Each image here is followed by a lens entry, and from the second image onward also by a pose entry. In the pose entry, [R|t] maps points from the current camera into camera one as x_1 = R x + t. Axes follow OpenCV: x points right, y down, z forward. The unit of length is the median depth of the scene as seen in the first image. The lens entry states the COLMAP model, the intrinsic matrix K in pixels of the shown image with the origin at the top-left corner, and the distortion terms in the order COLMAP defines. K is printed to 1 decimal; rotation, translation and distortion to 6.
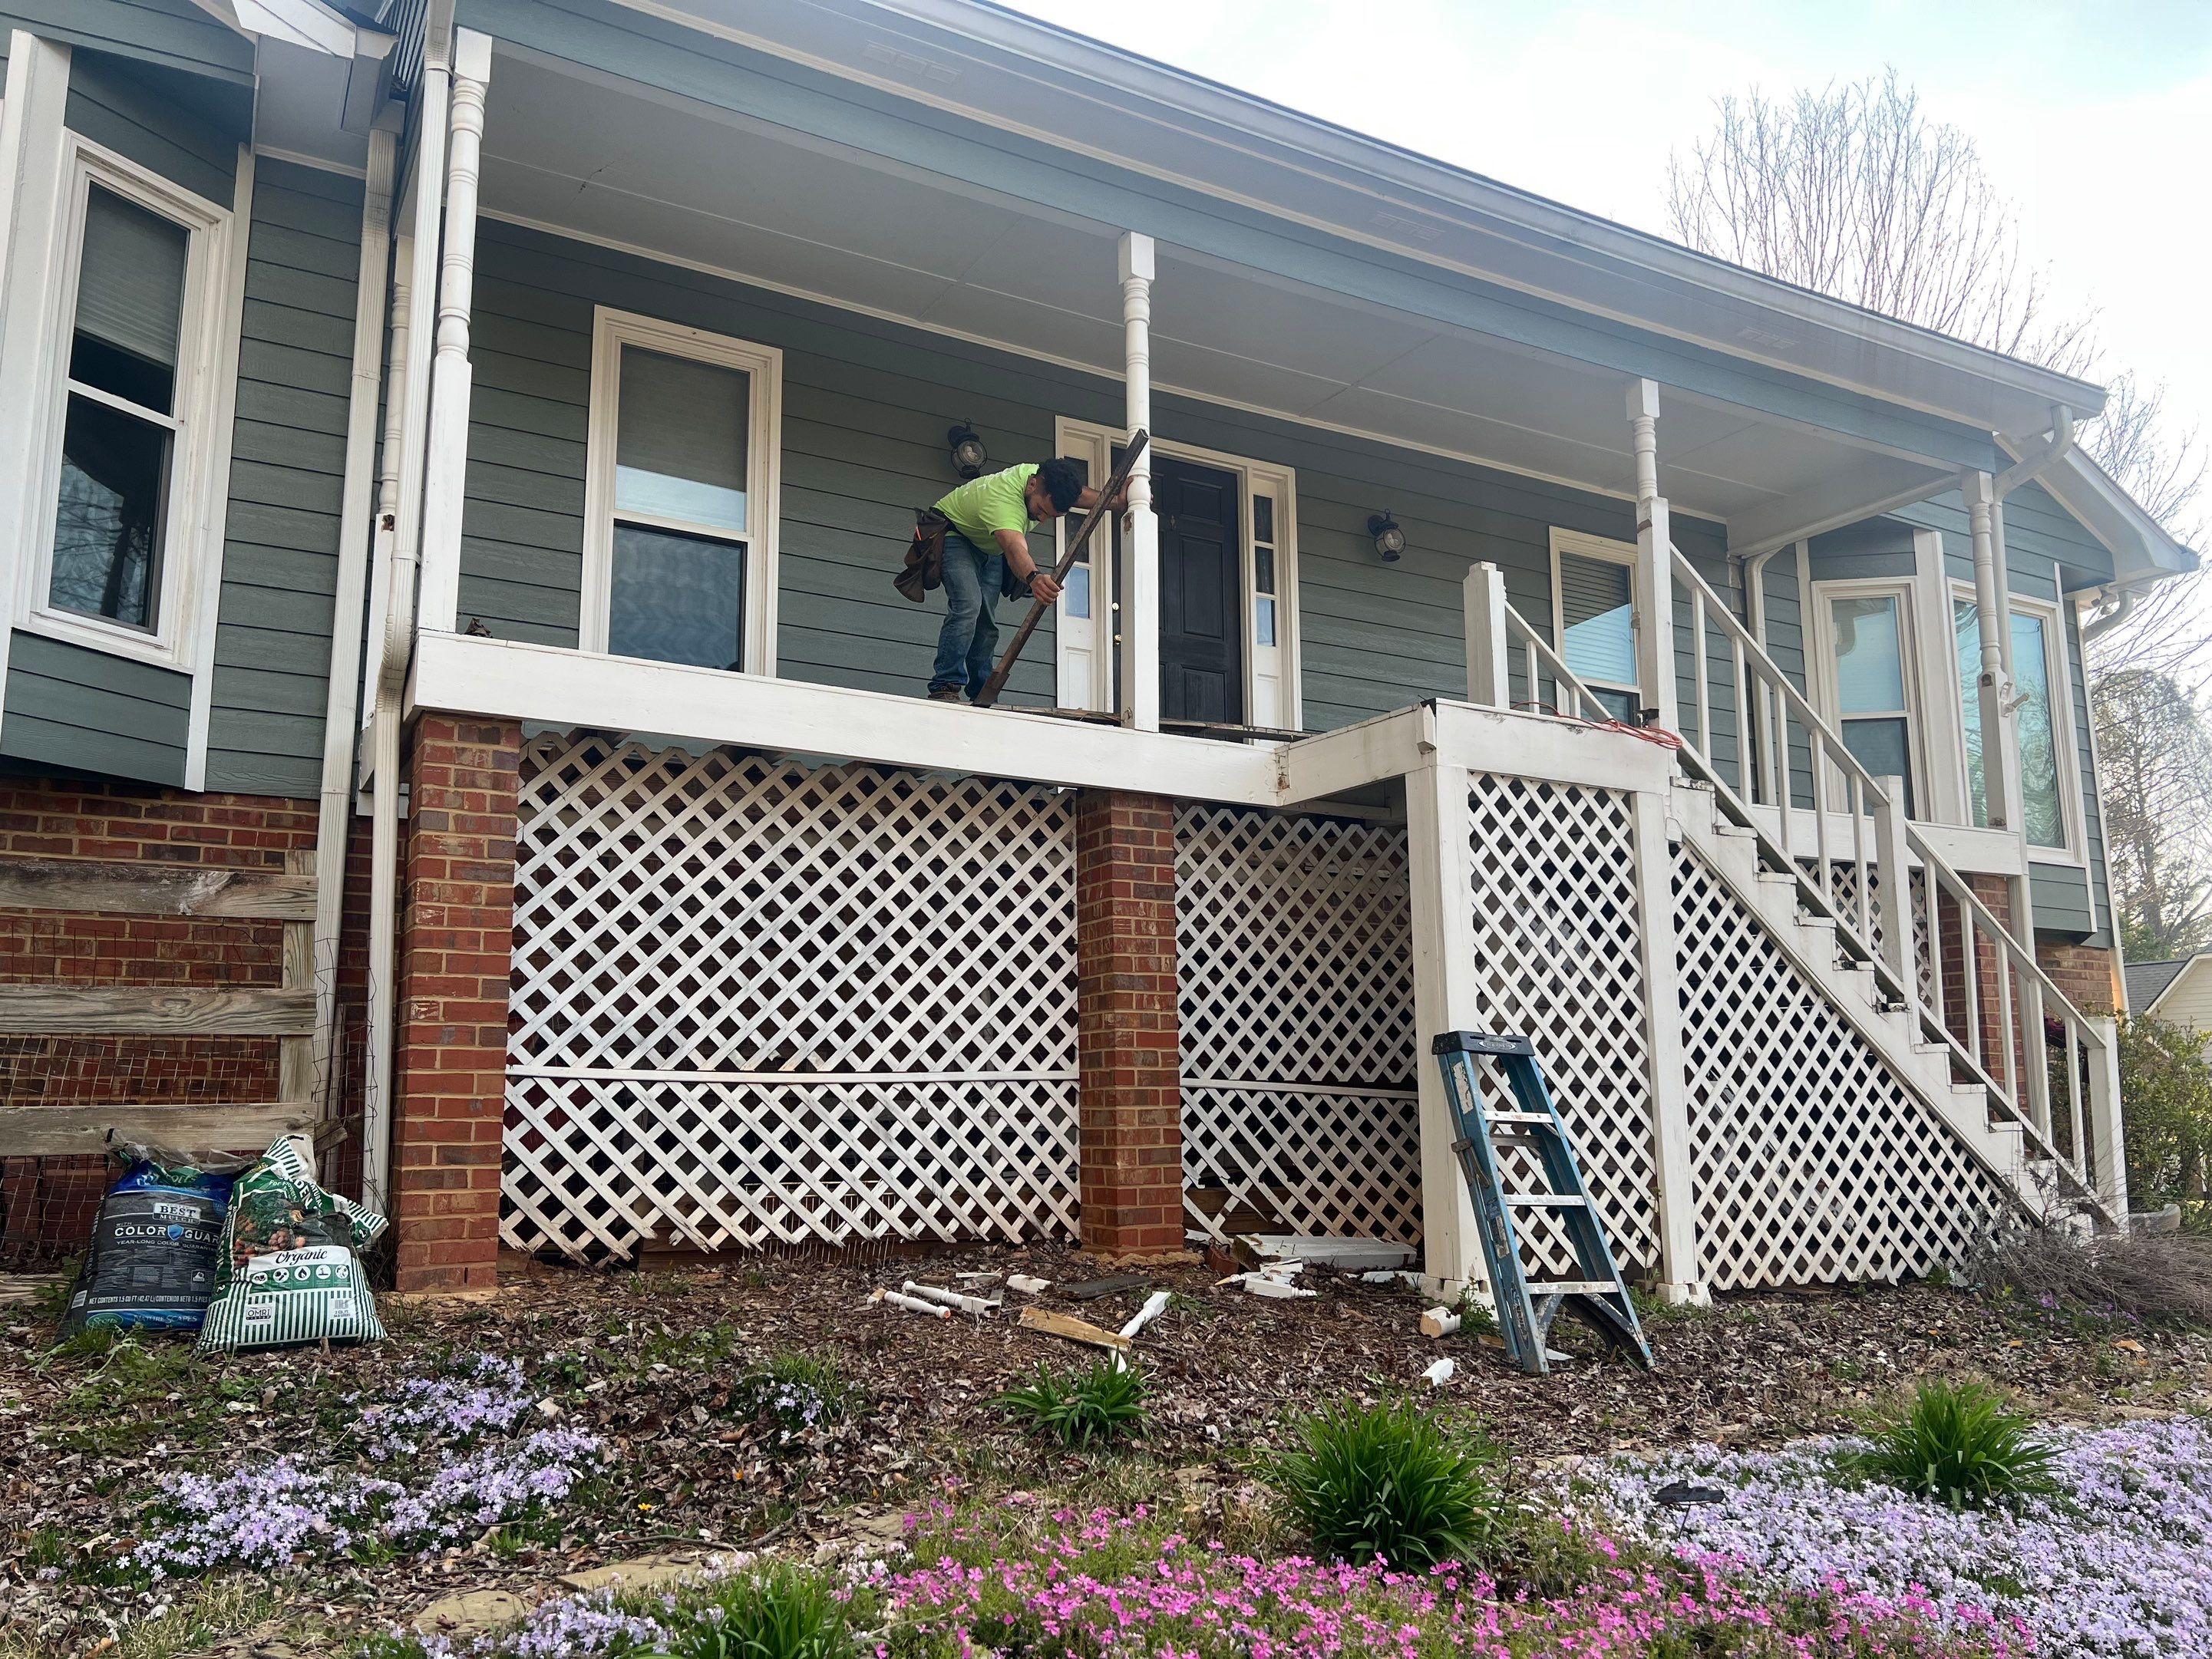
lens RADIAL K [[1697.7, 0, 1108.8], [0, 1697.7, 834.2], [0, 0, 1]] dist [0.065936, -0.075857]
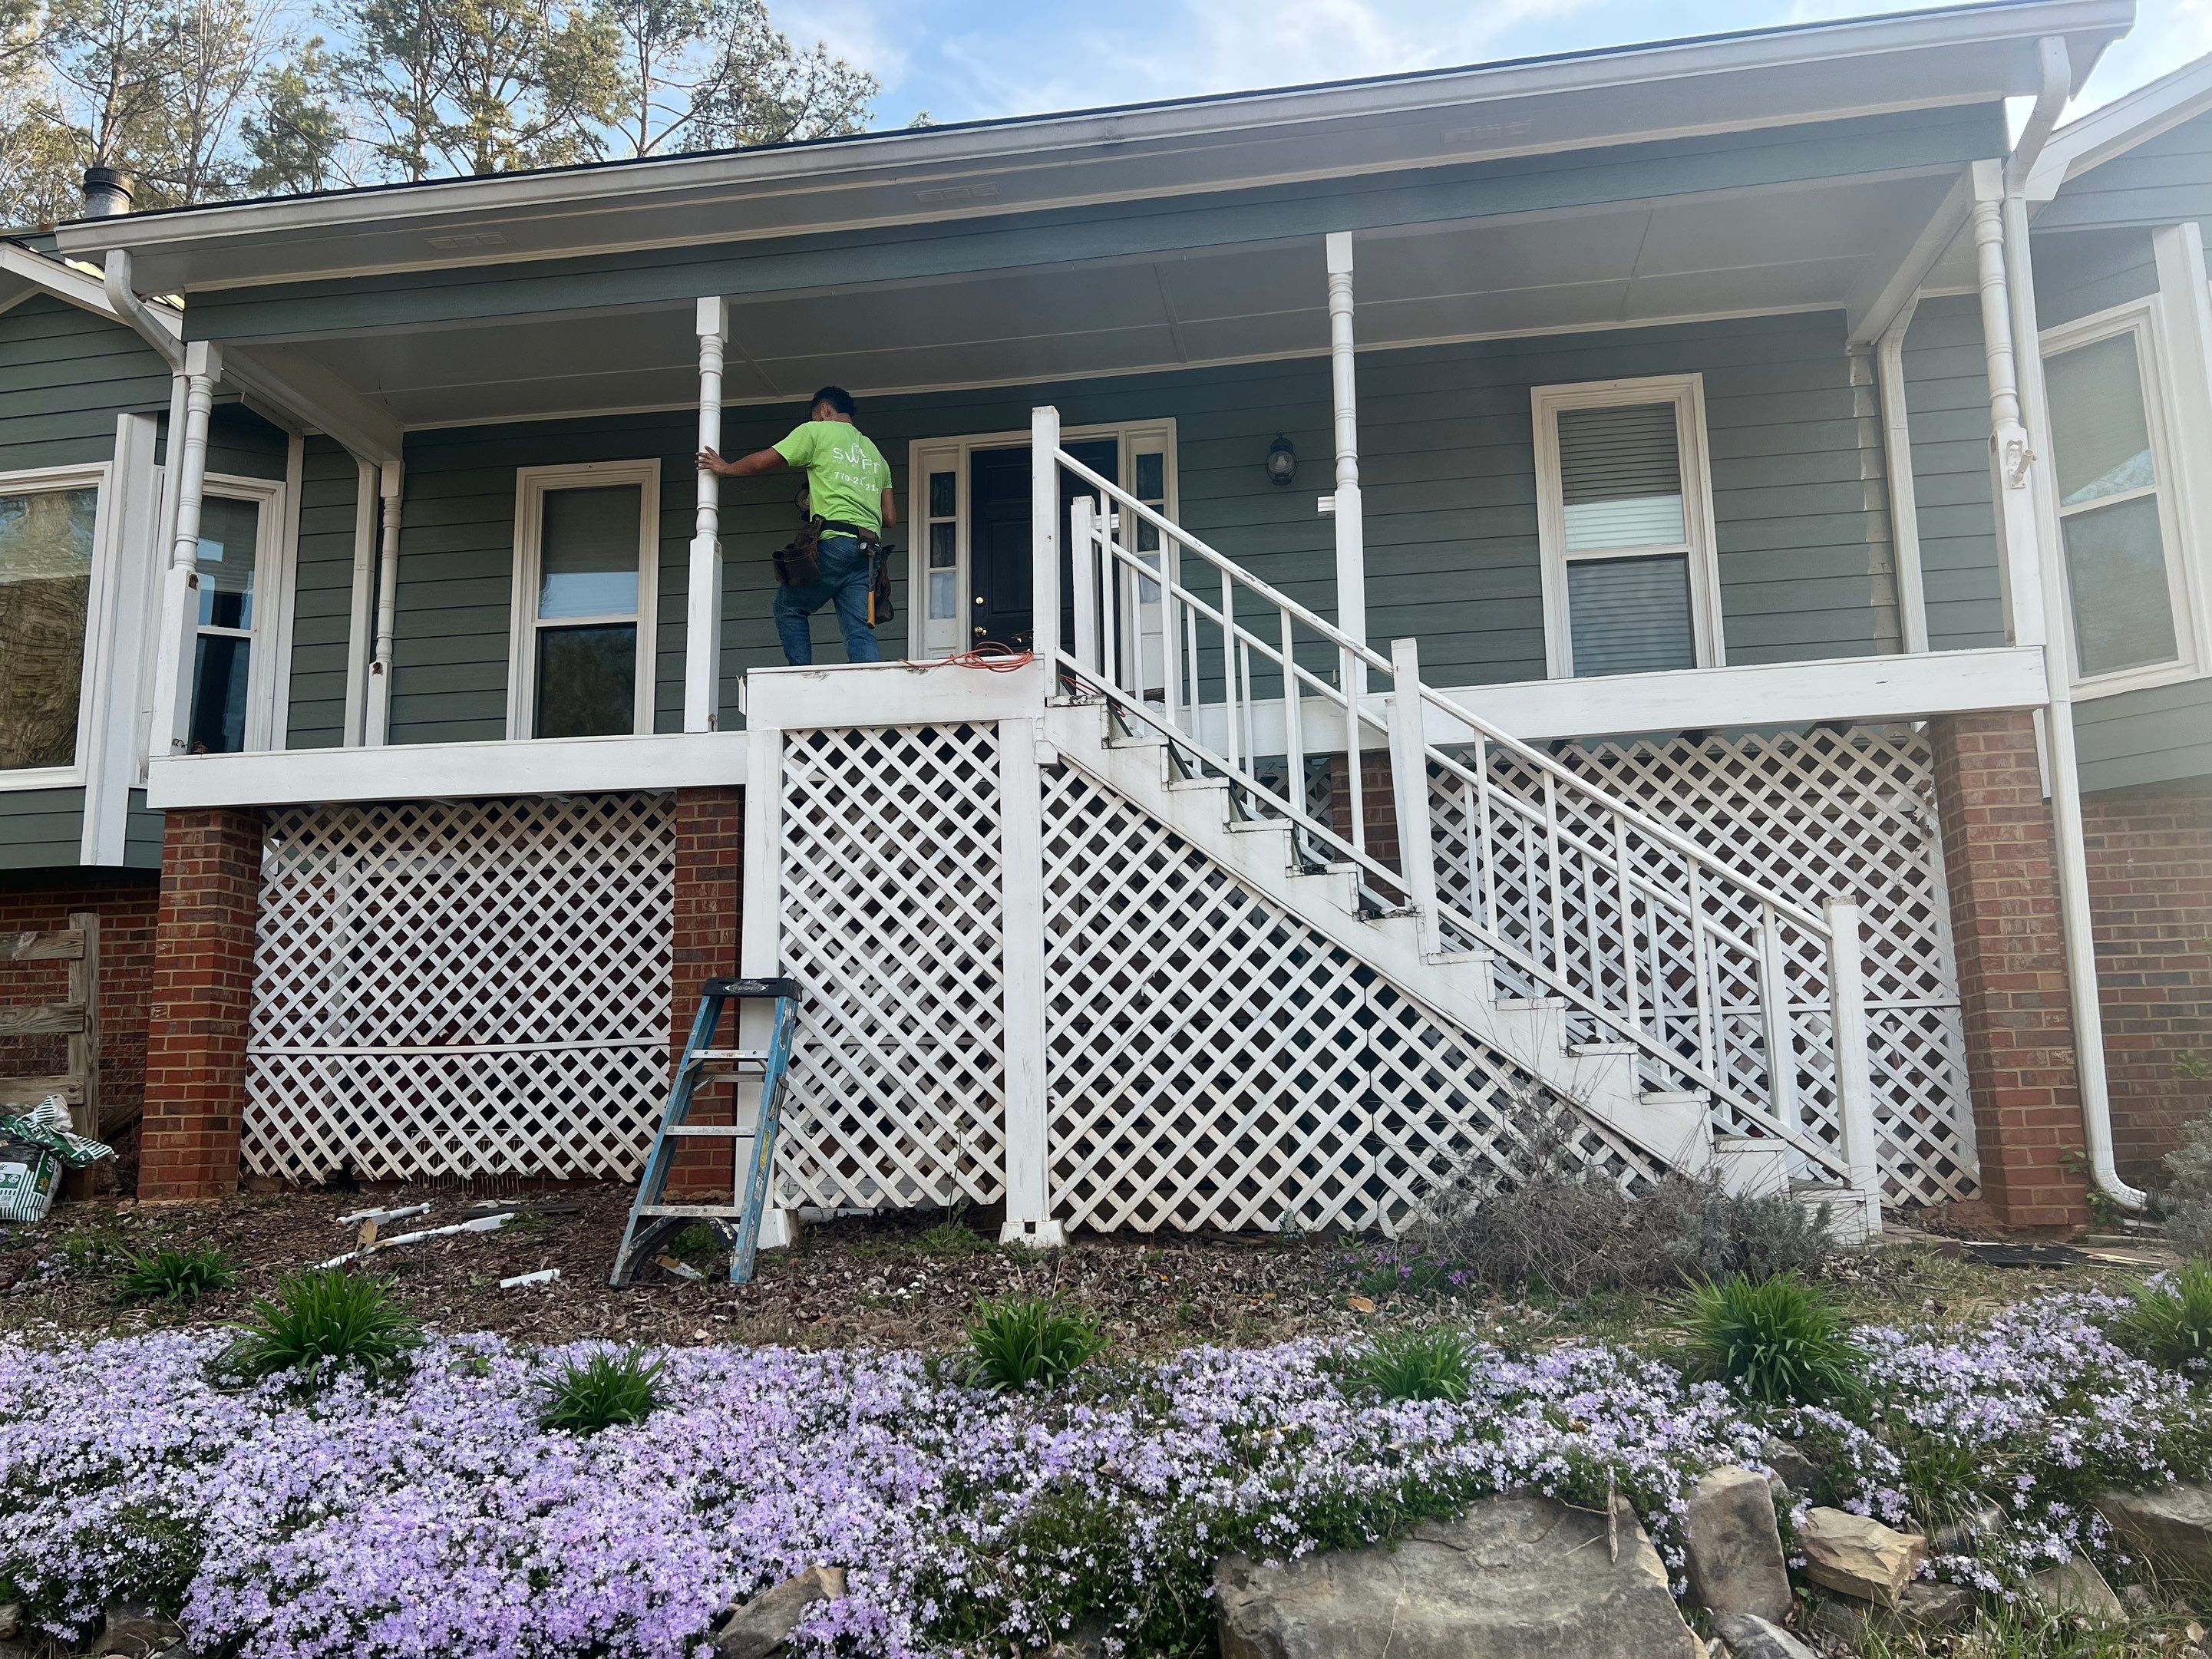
lens RADIAL K [[1697.7, 0, 1108.8], [0, 1697.7, 834.2], [0, 0, 1]] dist [0.065936, -0.075857]
pose [[0.780913, -0.119582, -0.613087, 0.963946], [0.112297, 0.992389, -0.050527, 0.098316], [0.614463, -0.029390, 0.788398, 0.278989]]
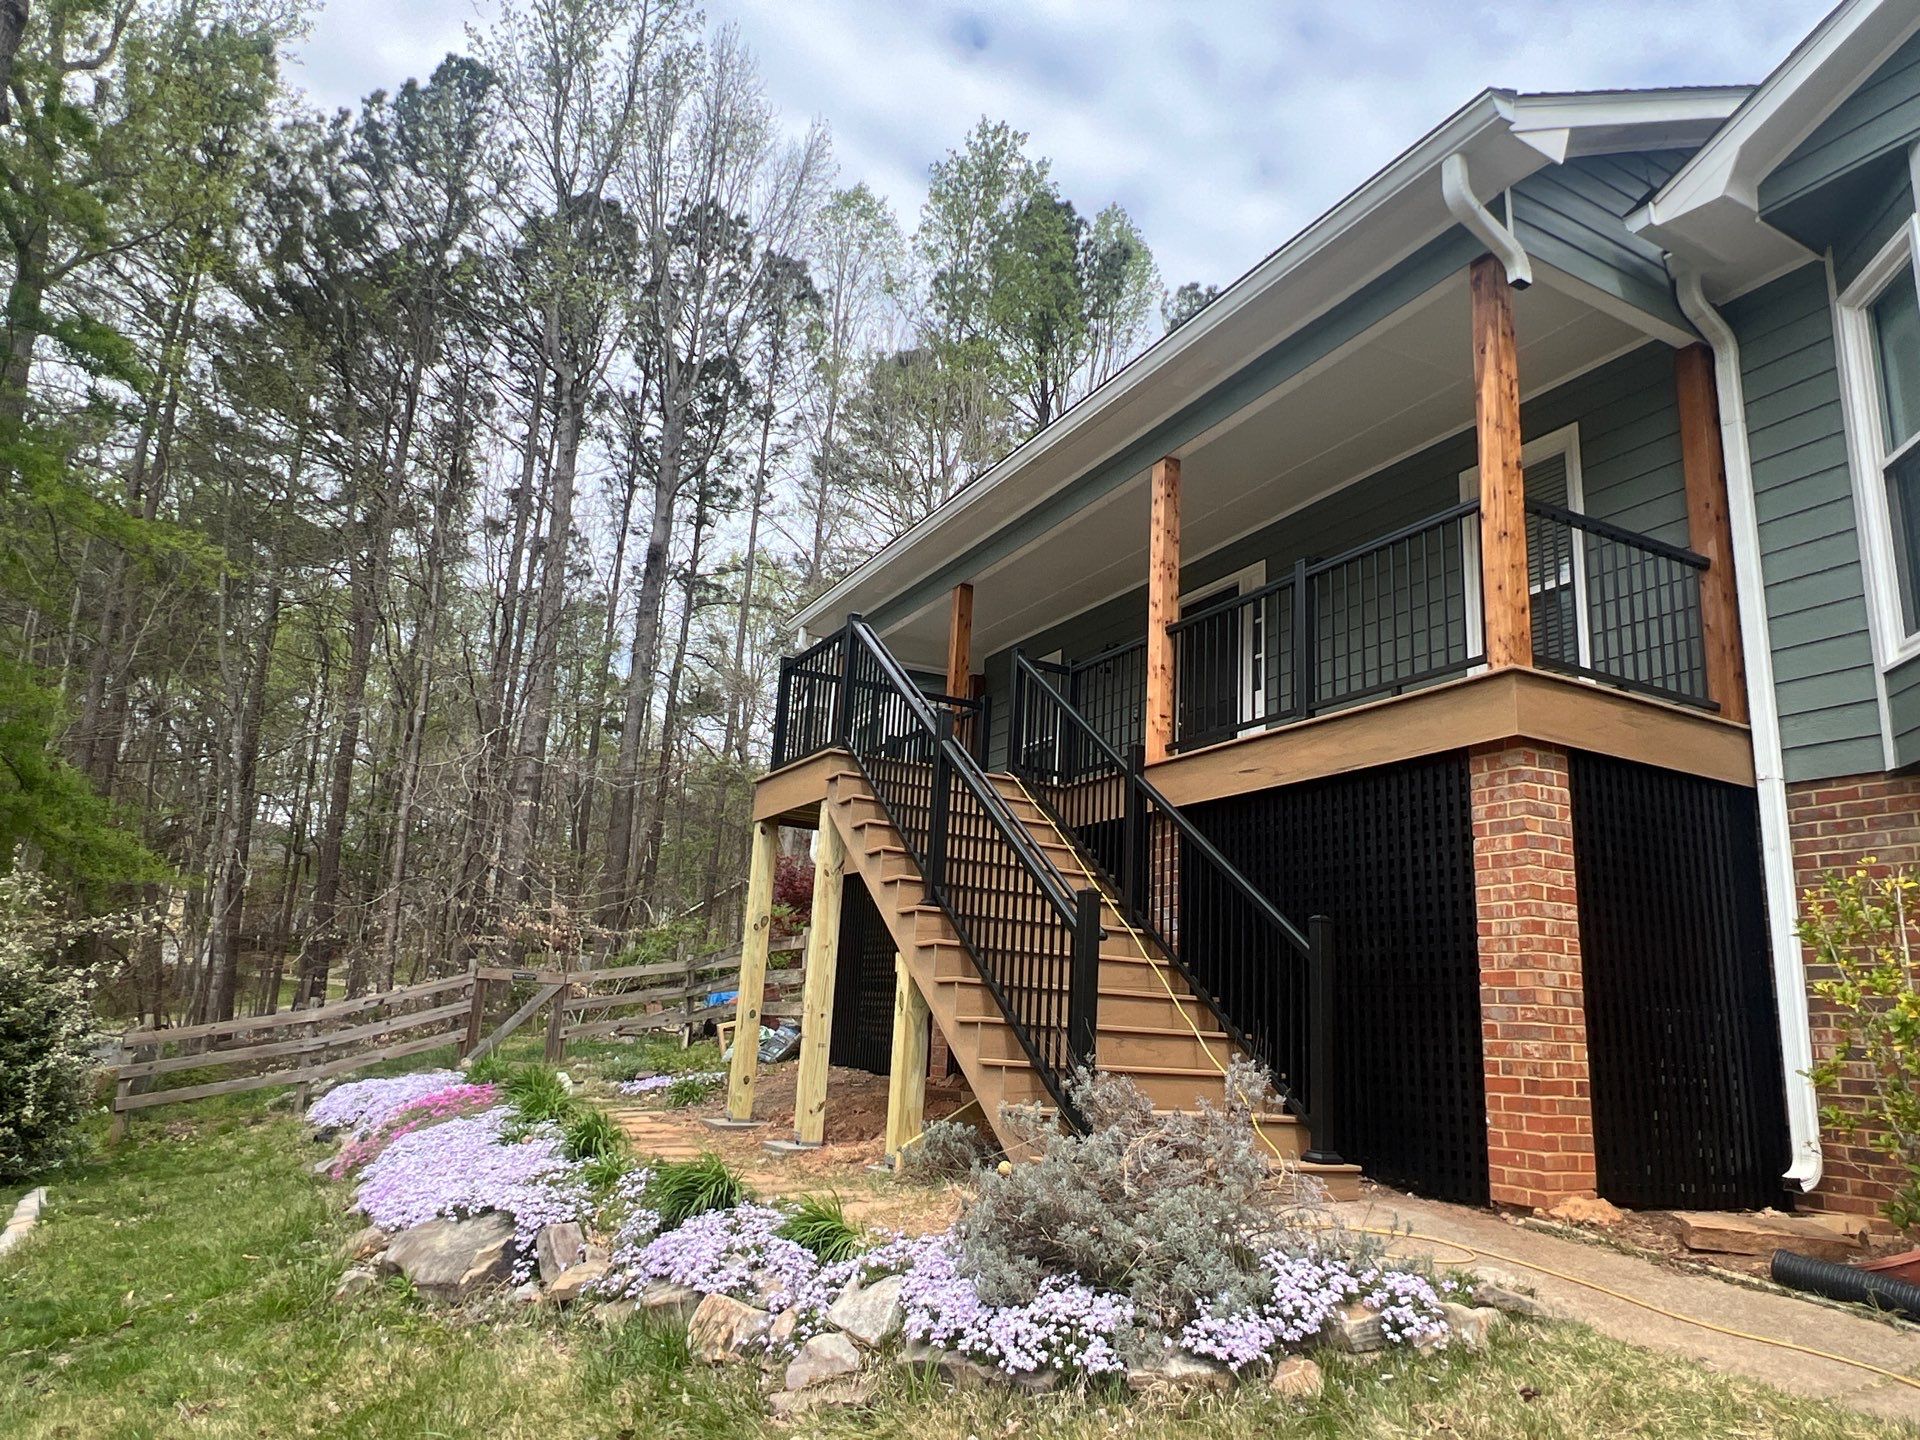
lens RADIAL K [[1267.4, 0, 949.7], [0, 1267.4, 712.5], [0, 0, 1]] dist [-0.058407, 0.064986]
pose [[-0.049474, -0.236882, -0.970278, 1.620143], [0.107487, 0.964563, -0.240967, 0.185575], [0.992975, -0.116214, -0.022259, 1.096615]]
